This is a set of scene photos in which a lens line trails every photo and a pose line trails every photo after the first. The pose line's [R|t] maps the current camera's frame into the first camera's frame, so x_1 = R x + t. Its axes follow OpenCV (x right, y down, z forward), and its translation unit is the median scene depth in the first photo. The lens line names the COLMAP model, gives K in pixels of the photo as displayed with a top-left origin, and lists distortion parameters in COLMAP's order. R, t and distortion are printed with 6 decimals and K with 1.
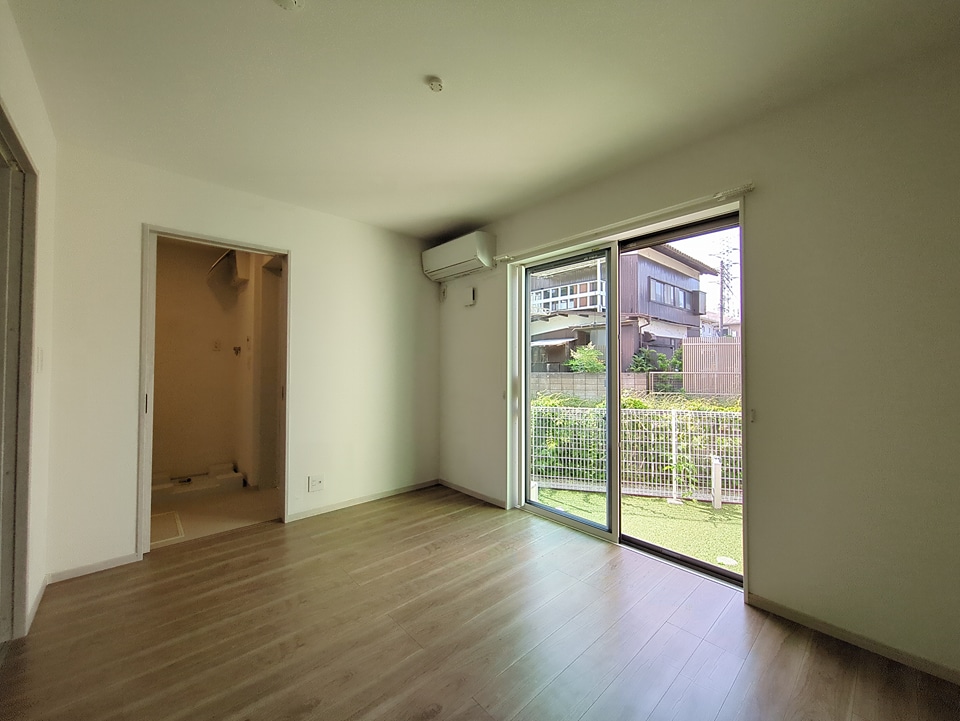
lens RADIAL K [[377.2, 0, 480.0], [0, 377.2, 360.5], [0, 0, 1]] dist [-0.001300, 0.000511]
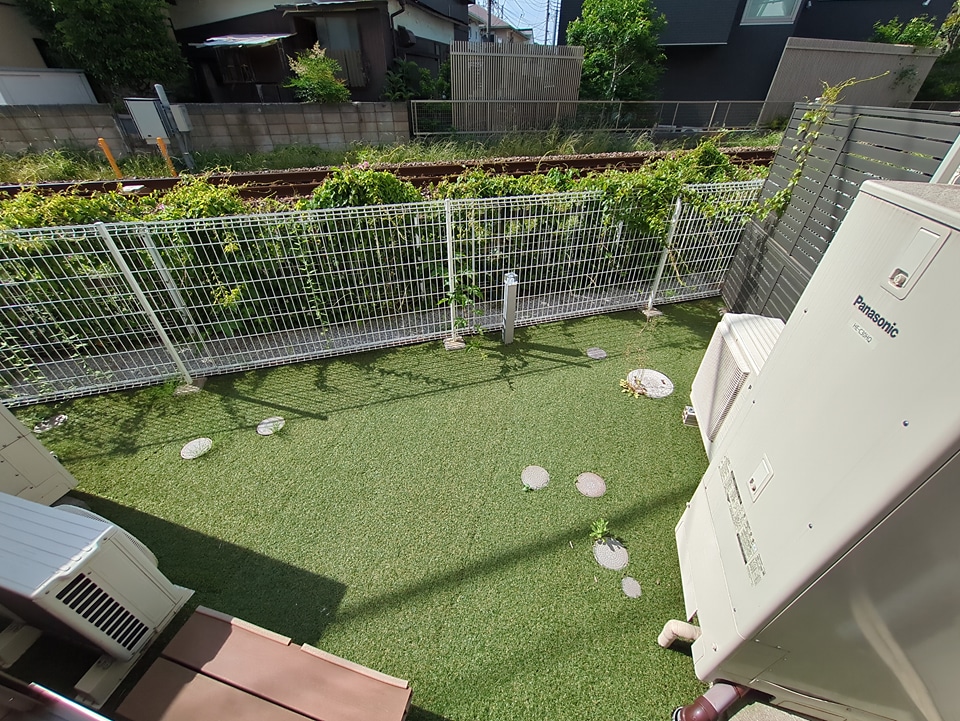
lens RADIAL K [[377.2, 0, 480.0], [0, 377.2, 360.5], [0, 0, 1]] dist [-0.001300, 0.000511]
pose [[0.846735, -0.310222, 0.432206, 0.084481], [-0.011044, 0.801969, 0.597263, -0.002029], [-0.531900, -0.510497, 0.675629, 0.167664]]
